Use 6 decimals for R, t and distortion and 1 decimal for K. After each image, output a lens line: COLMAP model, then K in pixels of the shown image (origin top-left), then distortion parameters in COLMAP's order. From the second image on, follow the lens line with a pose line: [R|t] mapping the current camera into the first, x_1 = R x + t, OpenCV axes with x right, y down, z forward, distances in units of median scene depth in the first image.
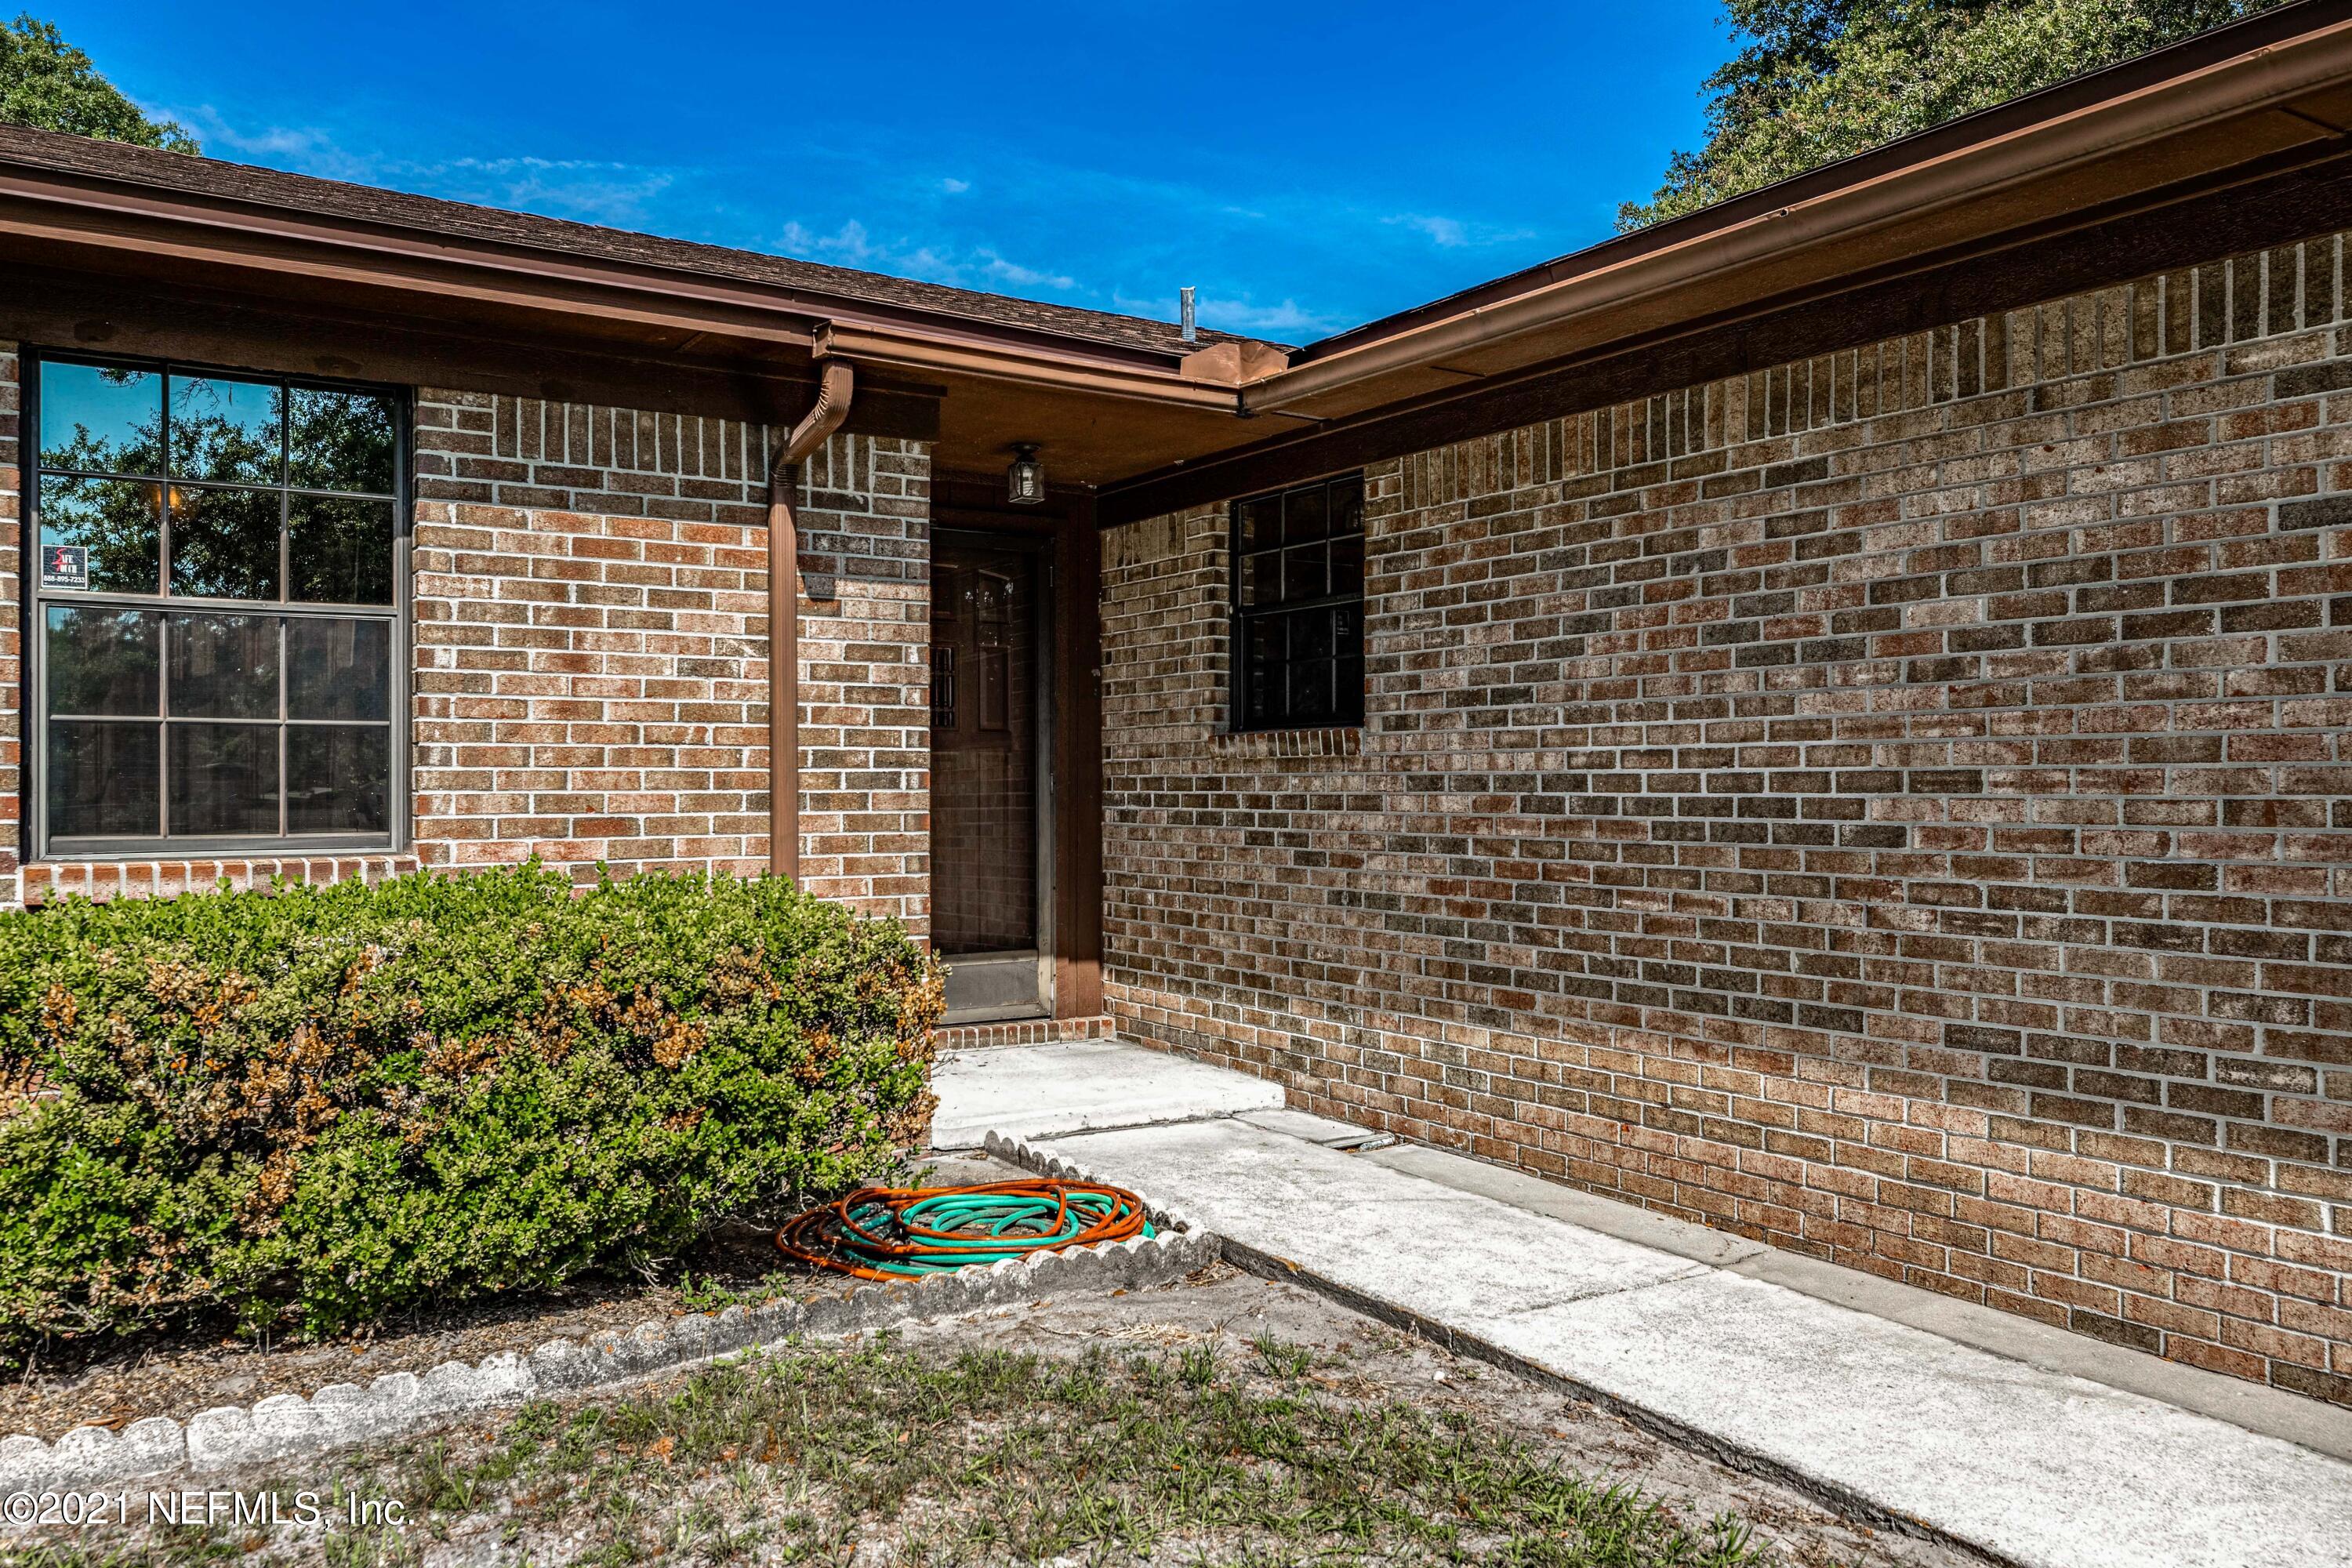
lens RADIAL K [[1707.2, 0, 1176.0], [0, 1707.2, 784.0], [0, 0, 1]] dist [-0.000627, 0.001109]
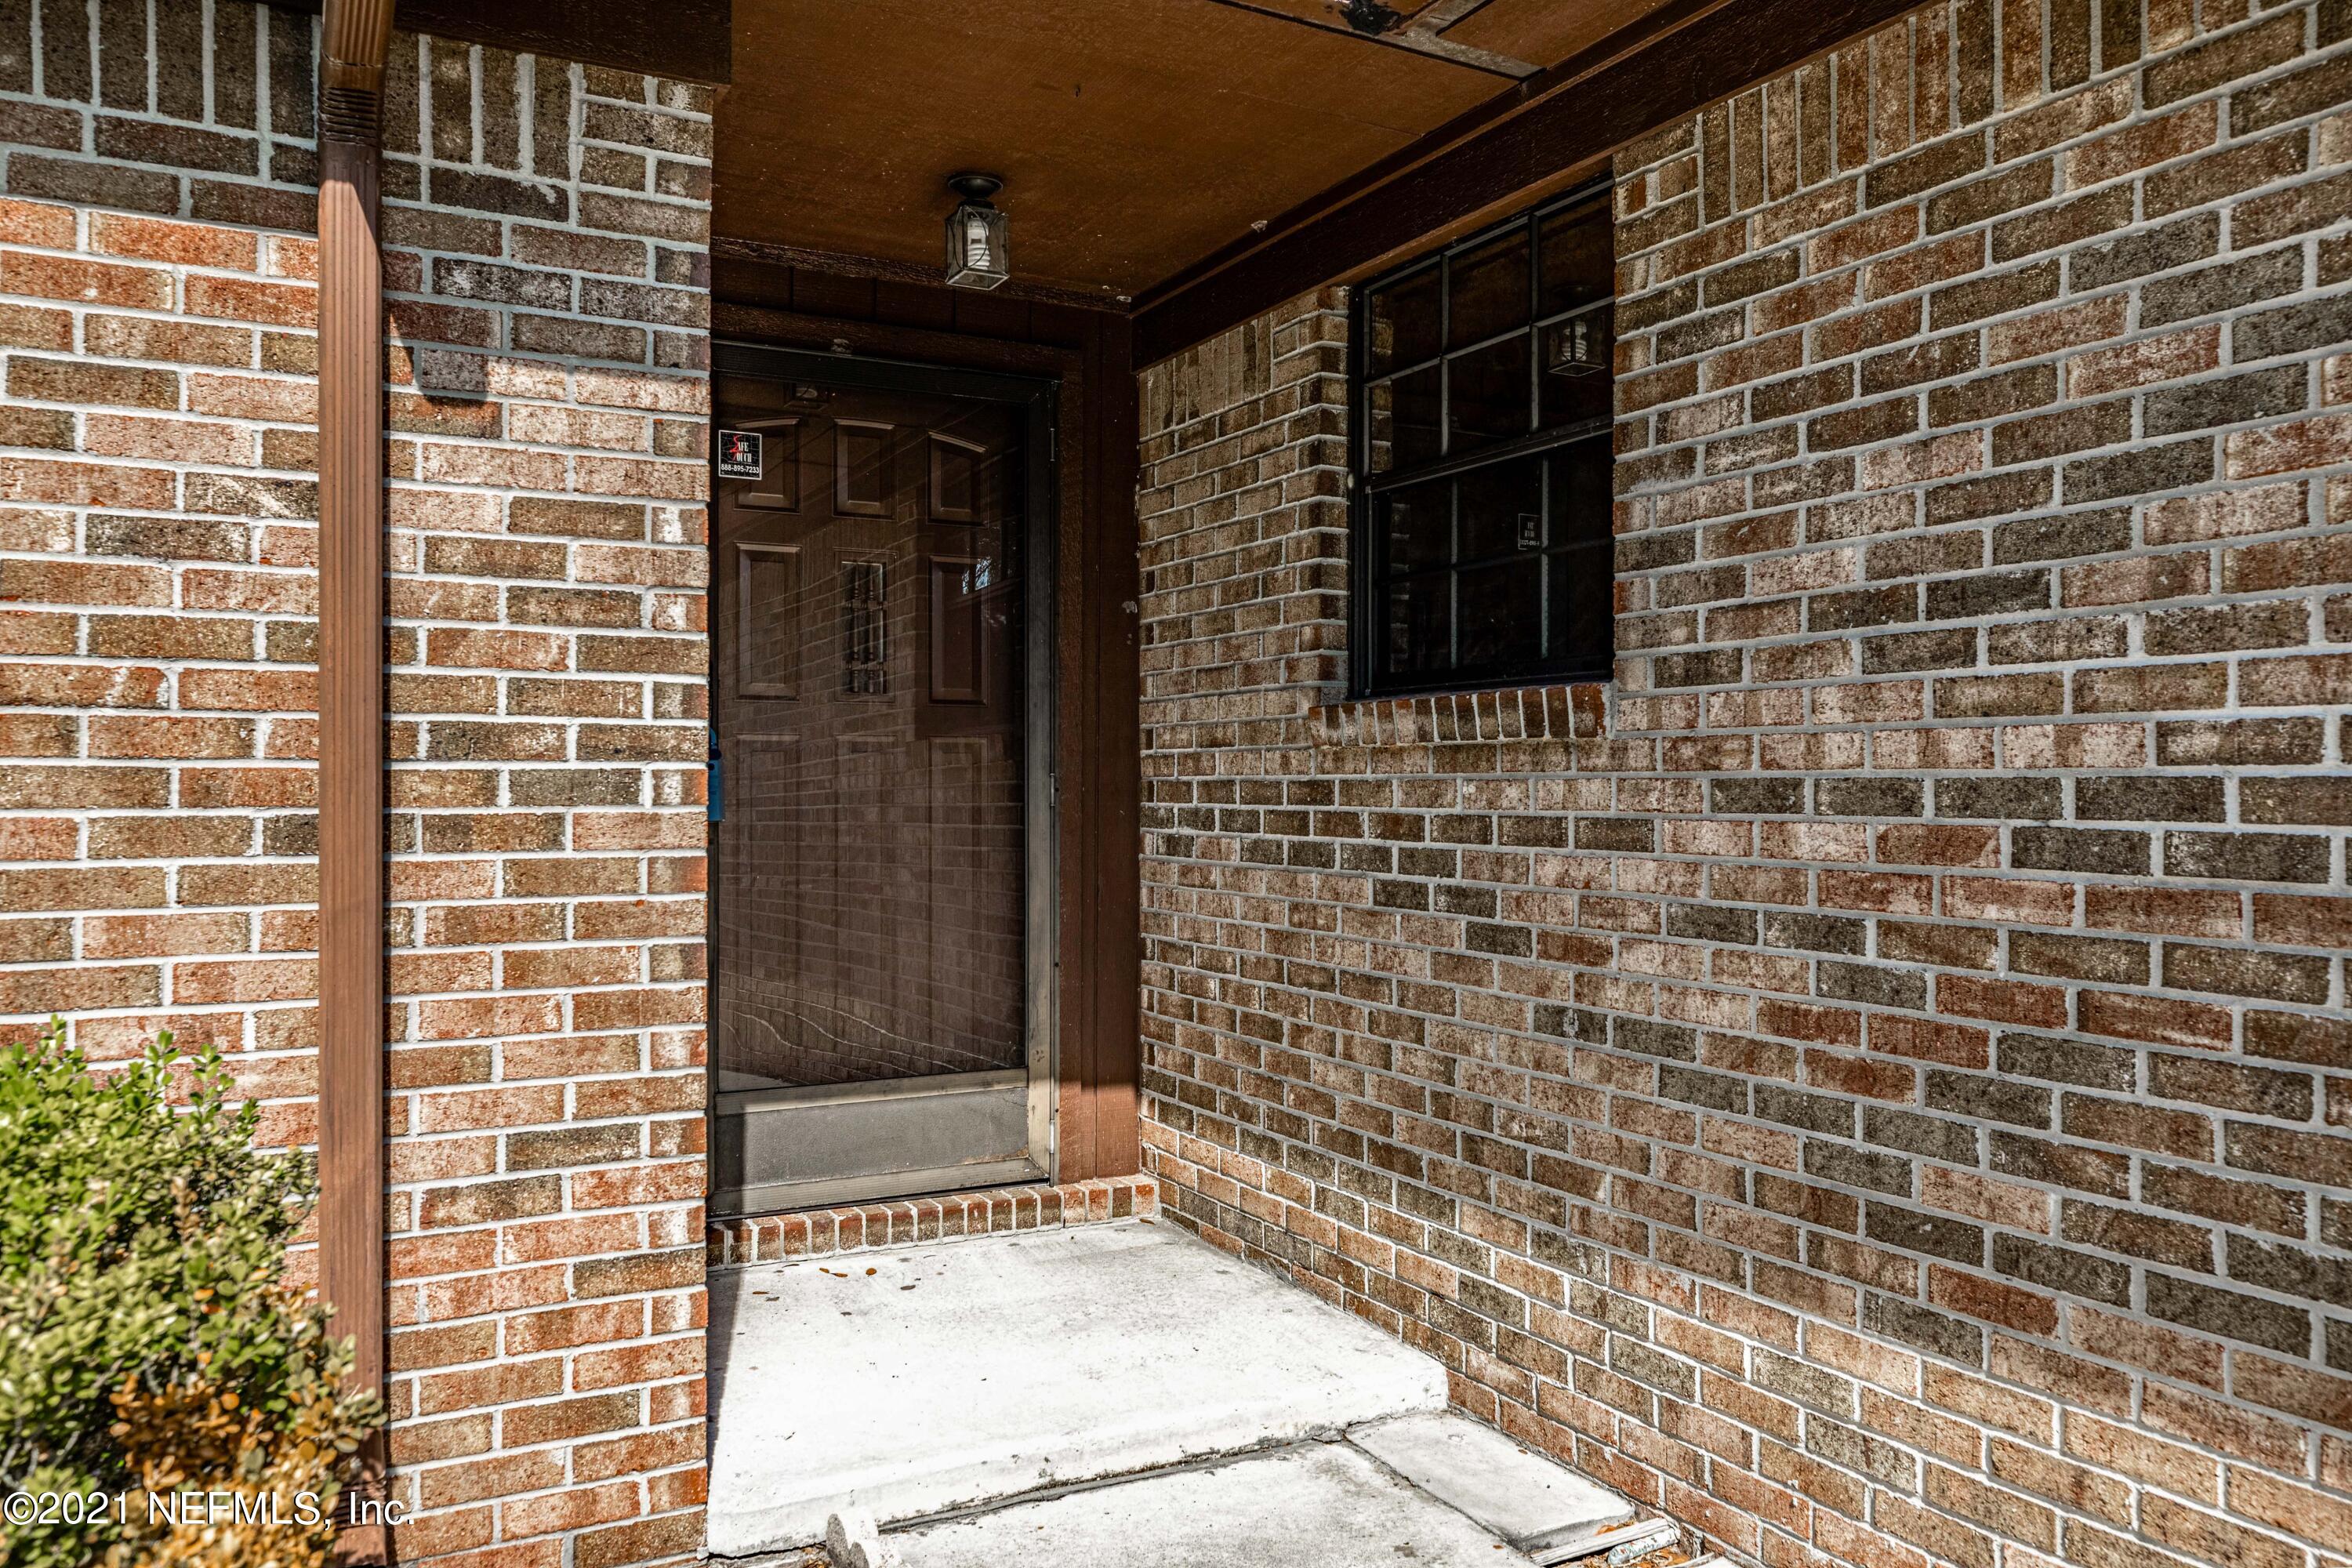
lens RADIAL K [[1707.2, 0, 1176.0], [0, 1707.2, 784.0], [0, 0, 1]] dist [-0.000627, 0.001109]
pose [[0.996284, 0.002118, -0.086104, 0.028810], [-0.002132, 0.999998, -0.000064, -0.003368], [0.086104, 0.000247, 0.996286, 0.534758]]
